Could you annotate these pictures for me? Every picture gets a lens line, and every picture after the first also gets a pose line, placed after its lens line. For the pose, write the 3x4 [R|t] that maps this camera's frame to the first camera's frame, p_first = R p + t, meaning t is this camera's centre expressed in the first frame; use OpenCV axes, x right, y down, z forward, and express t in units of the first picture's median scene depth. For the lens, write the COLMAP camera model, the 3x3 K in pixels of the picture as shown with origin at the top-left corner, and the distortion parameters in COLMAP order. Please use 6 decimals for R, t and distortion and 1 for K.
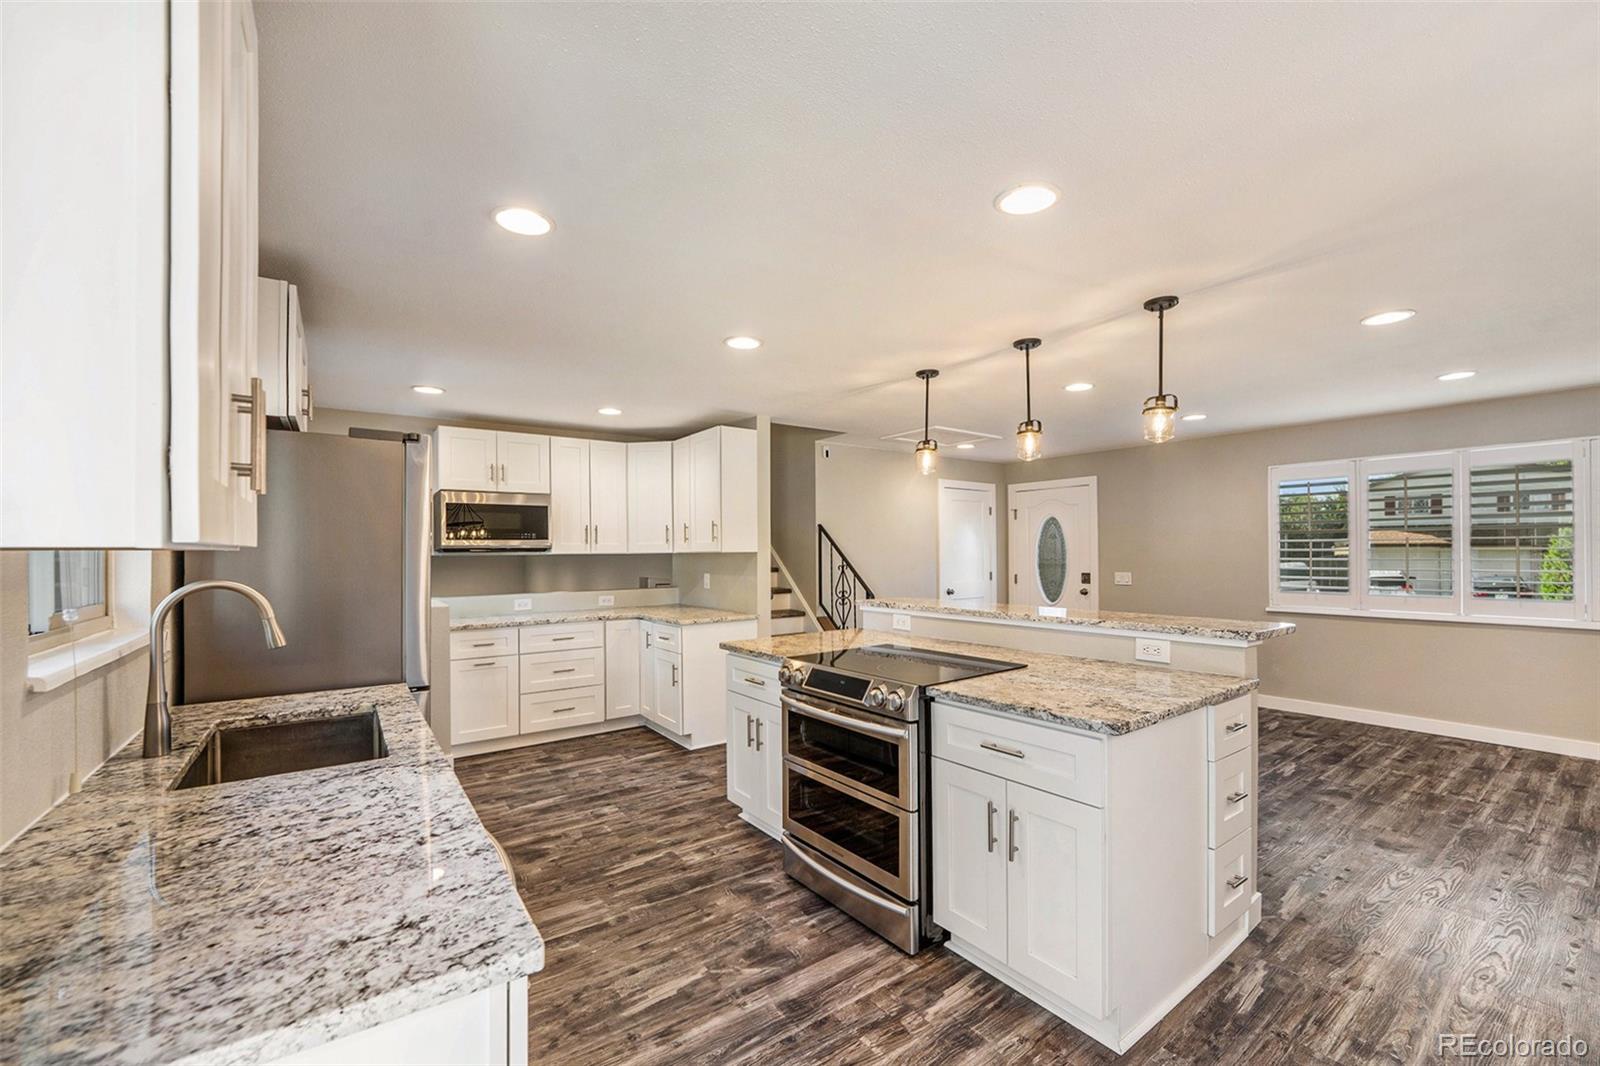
lens RADIAL K [[660.0, 0, 808.5], [0, 660.0, 544.1], [0, 0, 1]] dist [-0.028817, 0.003766]
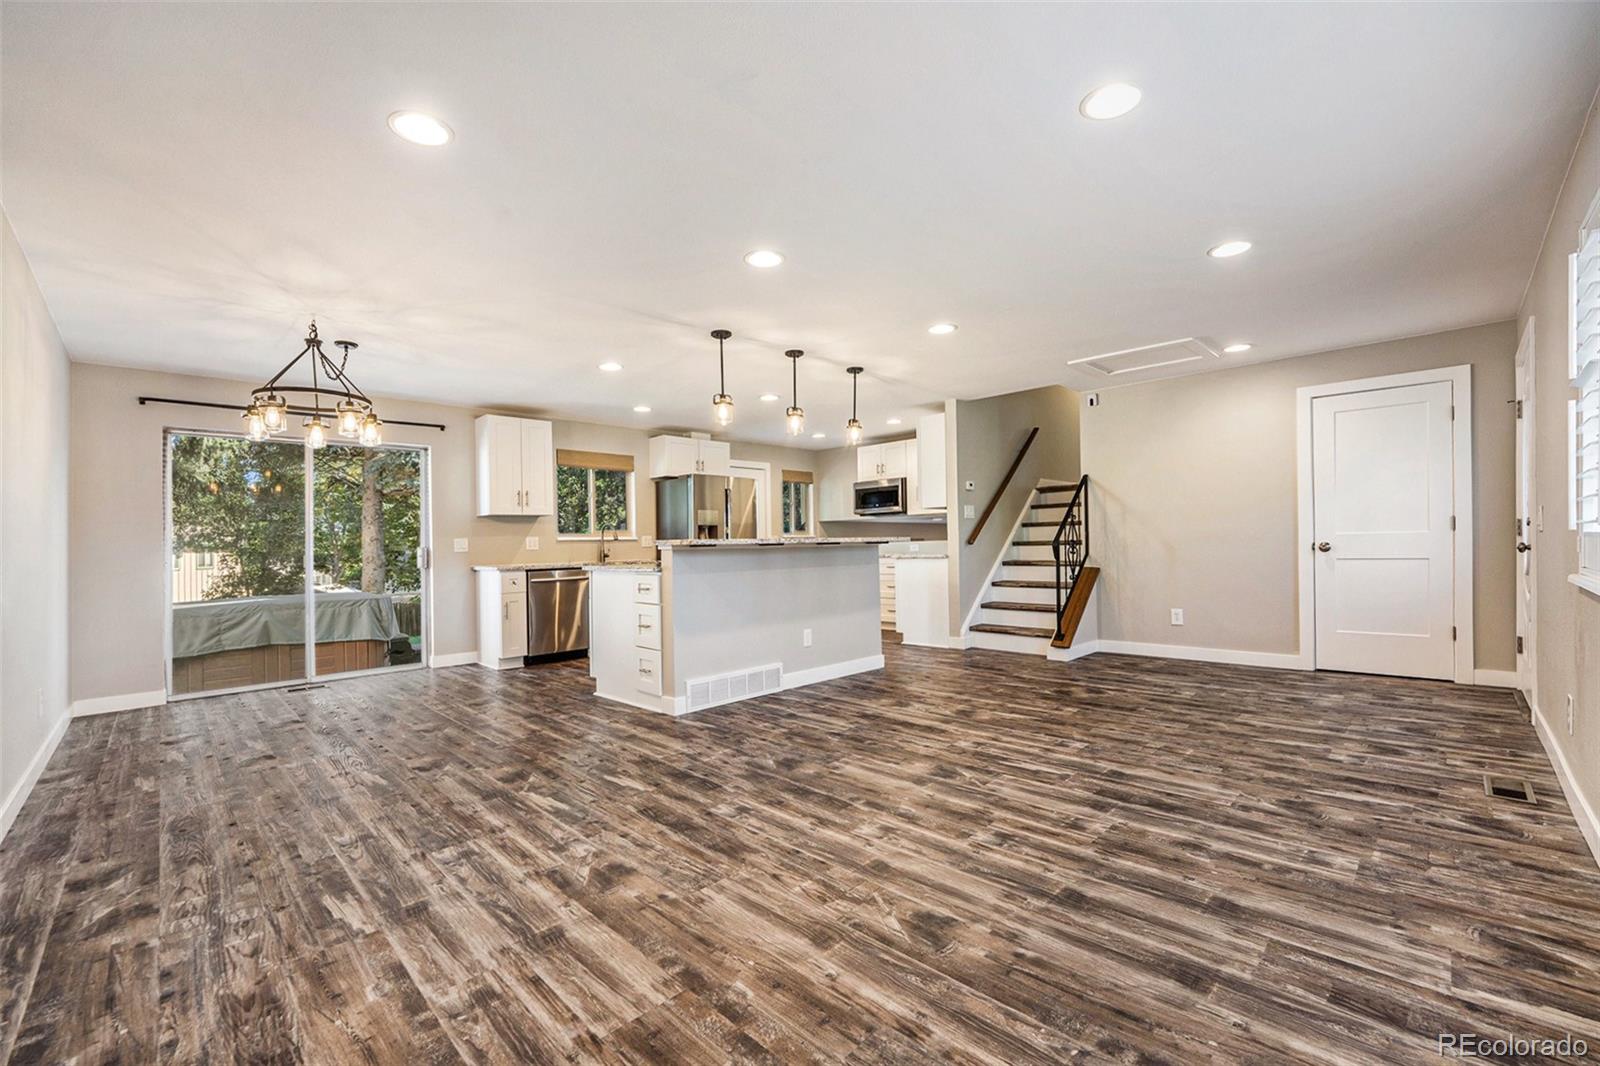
lens RADIAL K [[660.0, 0, 816.5], [0, 660.0, 546.4], [0, 0, 1]] dist [-0.028817, 0.003766]
pose [[0.173720, 0.006826, -0.984771, 1.739134], [0.035738, 0.999274, 0.013231, 0.094305], [0.984146, -0.037492, 0.173350, 0.769792]]
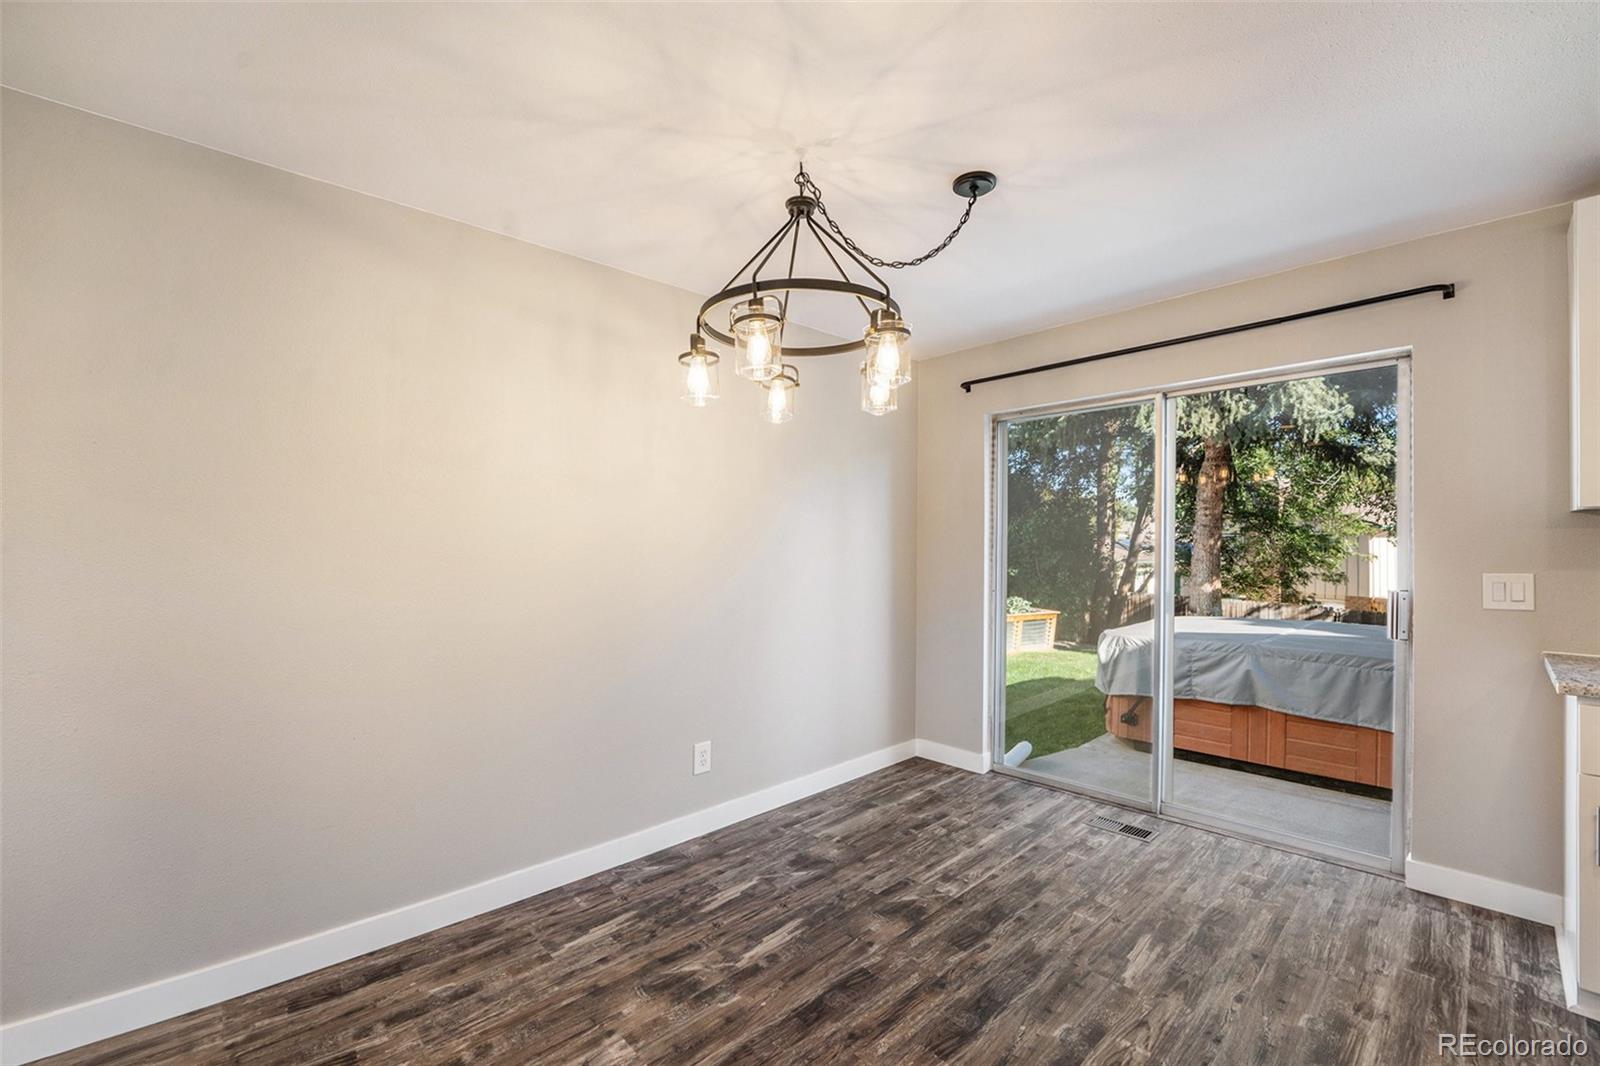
lens RADIAL K [[660.0, 0, 805.1], [0, 660.0, 555.8], [0, 0, 1]] dist [-0.028817, 0.003766]
pose [[-0.991870, 0.021802, -0.125374, 0.557161], [0.021932, 0.999759, 0.000341, 0.028477], [0.125351, -0.002411, -0.992109, 0.665266]]
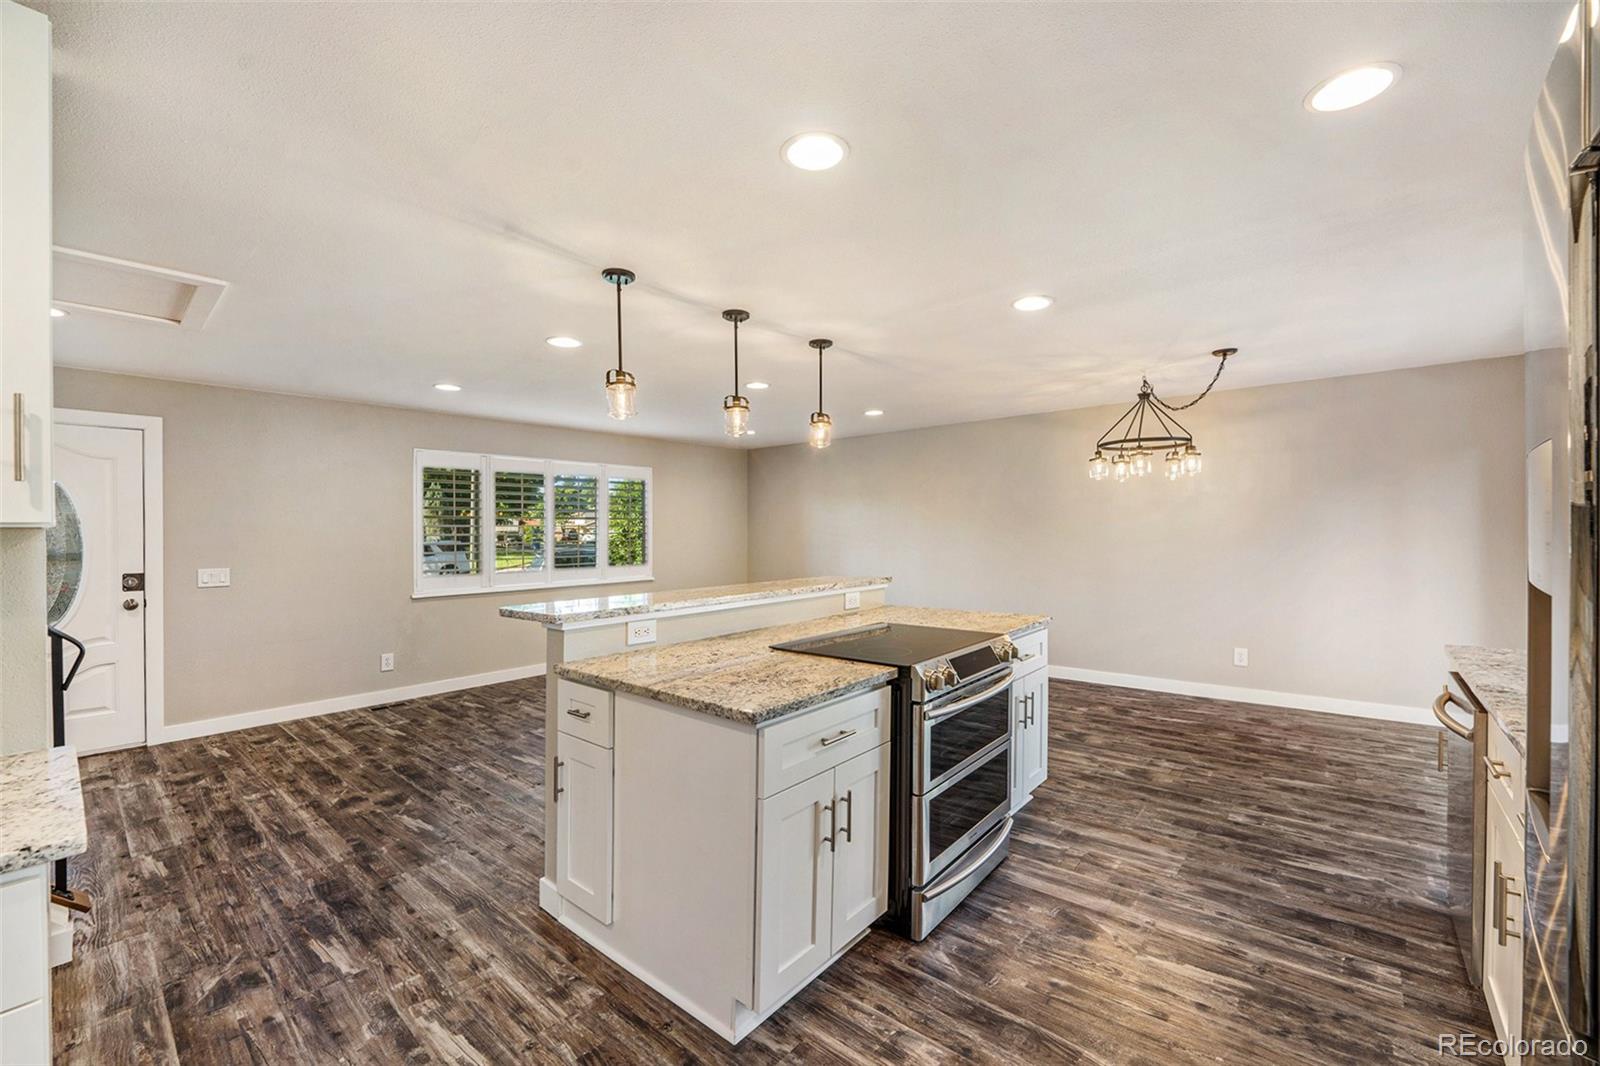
lens RADIAL K [[660.0, 0, 800.4], [0, 660.0, 533.9], [0, 0, 1]] dist [-0.028817, 0.003766]
pose [[-0.231278, 0.008560, 0.972850, -0.631838], [0.001137, 0.999963, -0.008528, 0.025945], [-0.972887, -0.000866, -0.231279, 1.105118]]
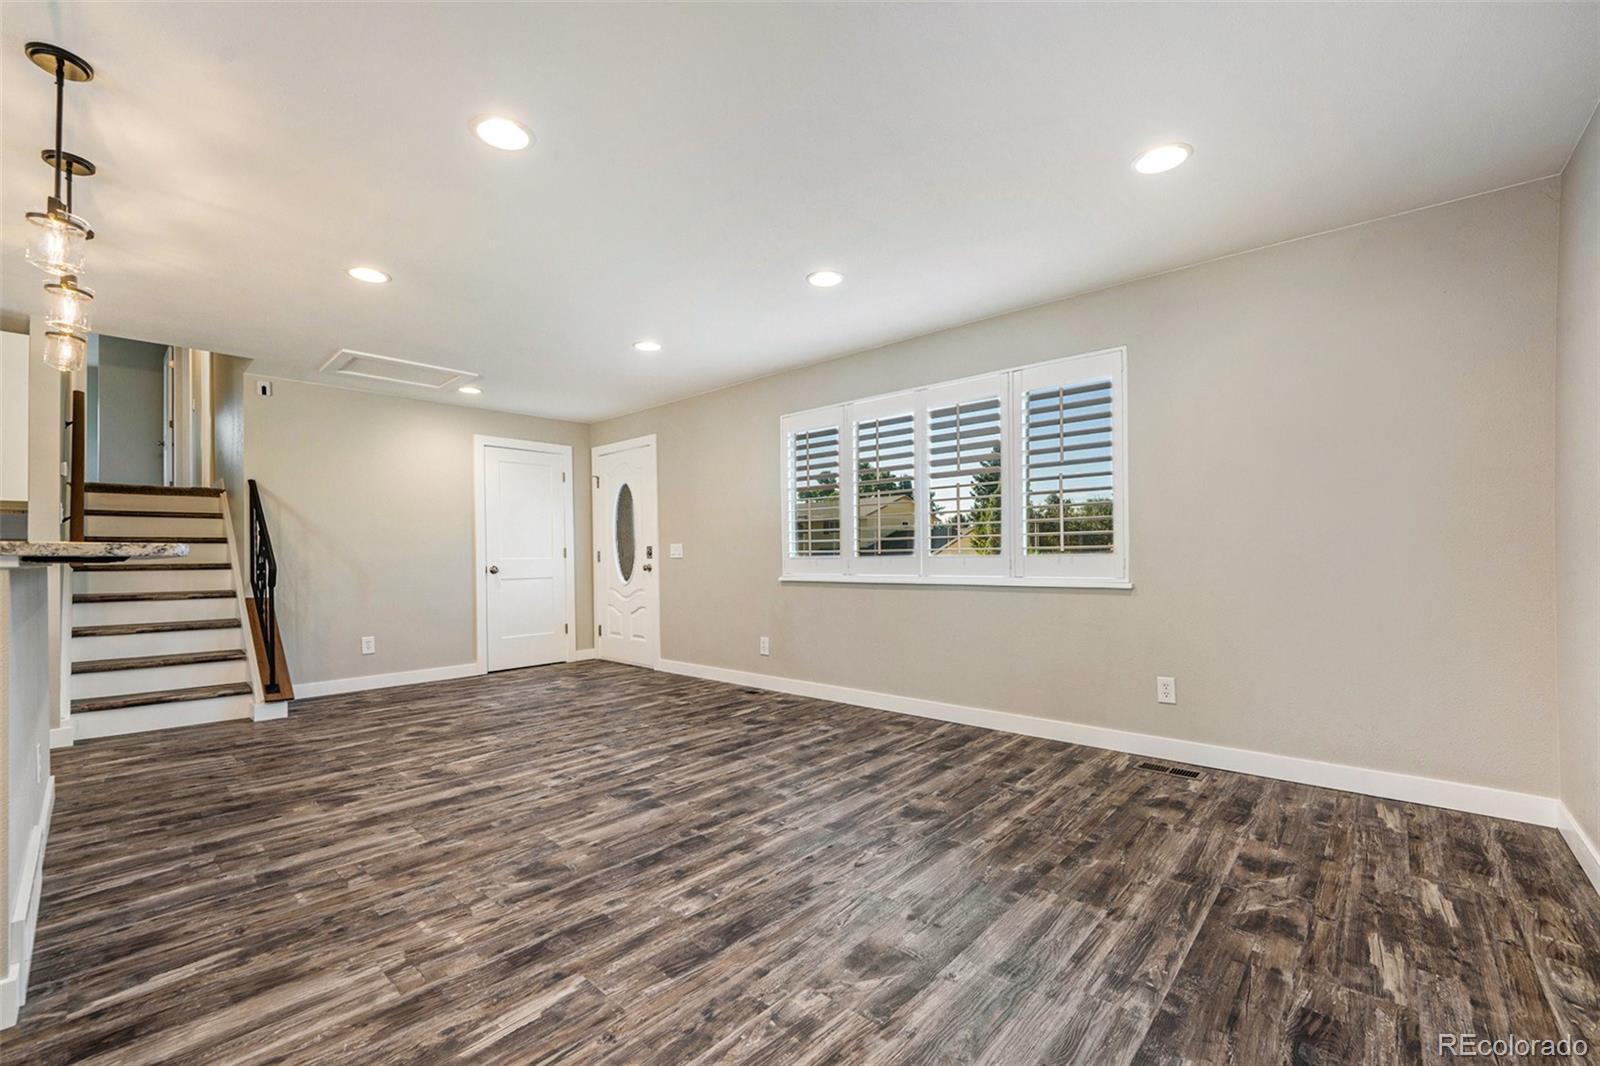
lens RADIAL K [[660.0, 0, 801.1], [0, 660.0, 550.3], [0, 0, 1]] dist [-0.028817, 0.003766]
pose [[0.979547, -0.002212, 0.201204, 0.932738], [0.001139, 0.999985, 0.005450, 0.093071], [-0.201213, -0.005109, 0.979534, 0.194012]]
